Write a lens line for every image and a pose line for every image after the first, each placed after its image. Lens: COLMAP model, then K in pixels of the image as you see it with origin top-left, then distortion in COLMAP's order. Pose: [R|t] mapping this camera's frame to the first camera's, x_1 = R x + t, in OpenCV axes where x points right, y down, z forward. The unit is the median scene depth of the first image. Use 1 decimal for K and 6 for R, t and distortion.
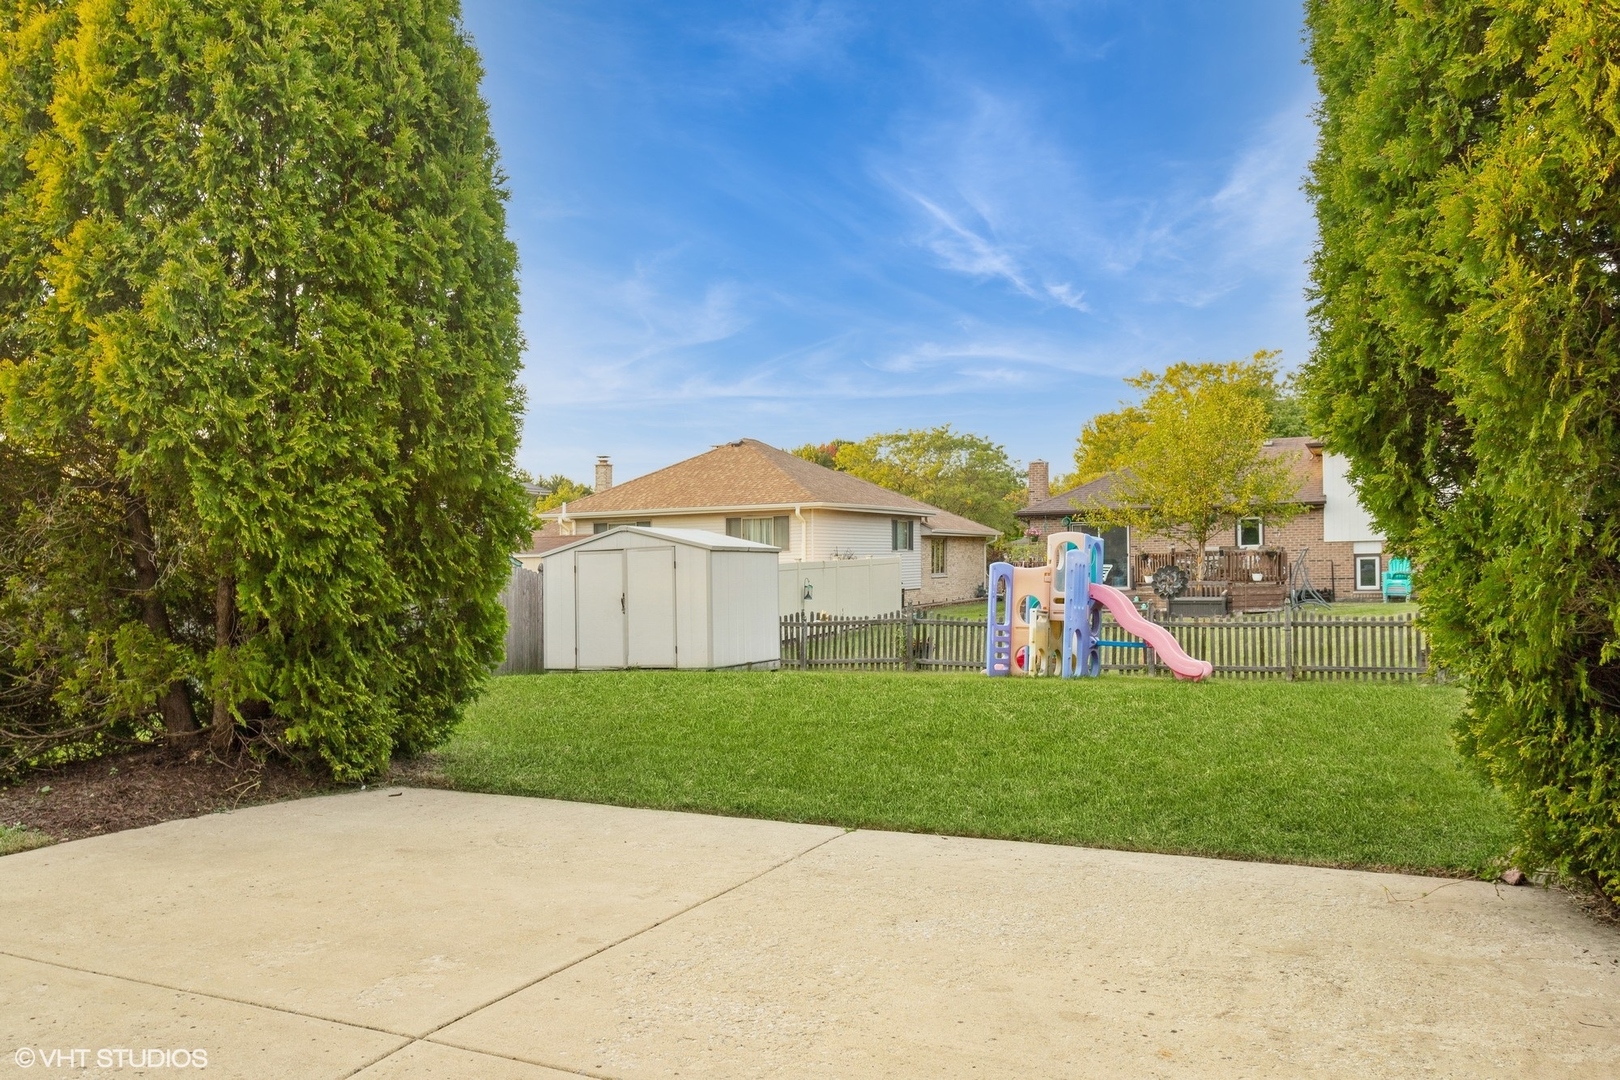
lens RADIAL K [[1436.7, 0, 818.3], [0, 1436.7, 542.7], [0, 0, 1]] dist [-0.024099, -0.003507]
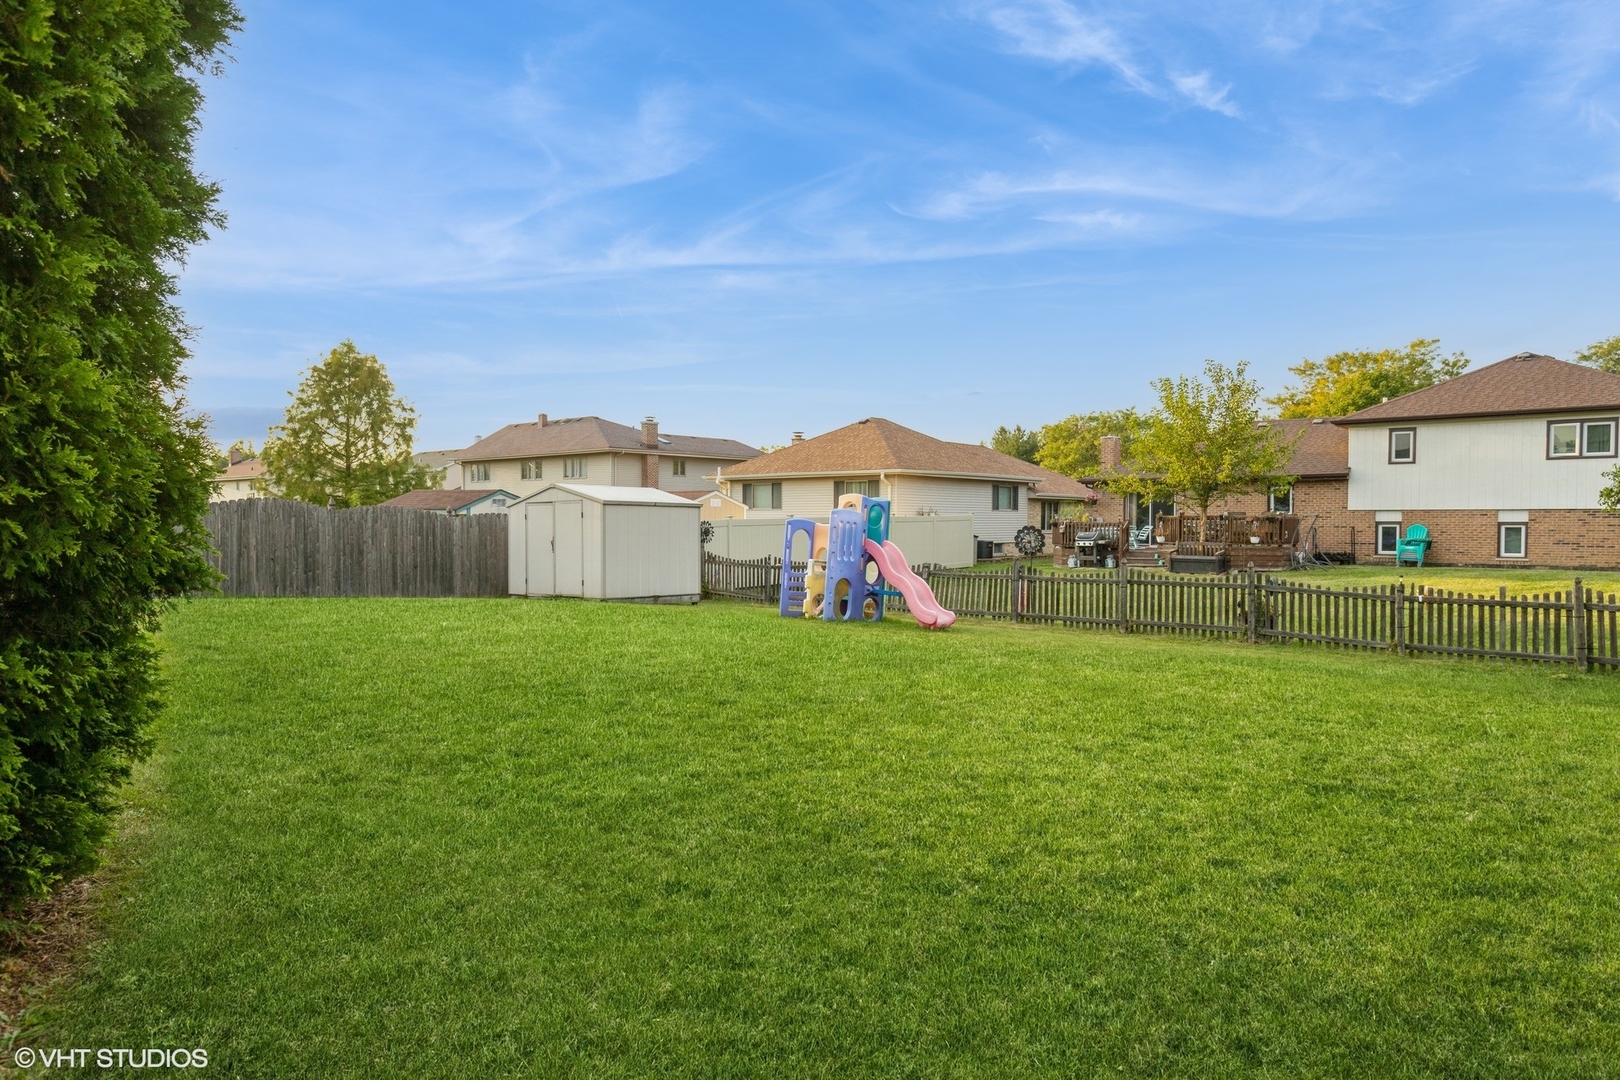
lens RADIAL K [[1112.5, 0, 803.6], [0, 1112.5, 540.3], [0, 0, 1]] dist [-0.024970, 0.003685]
pose [[0.961931, 0.027890, -0.271864, 0.201896], [-0.018532, 0.999146, 0.036931, -0.001171], [0.272662, -0.030487, 0.961627, 0.071075]]
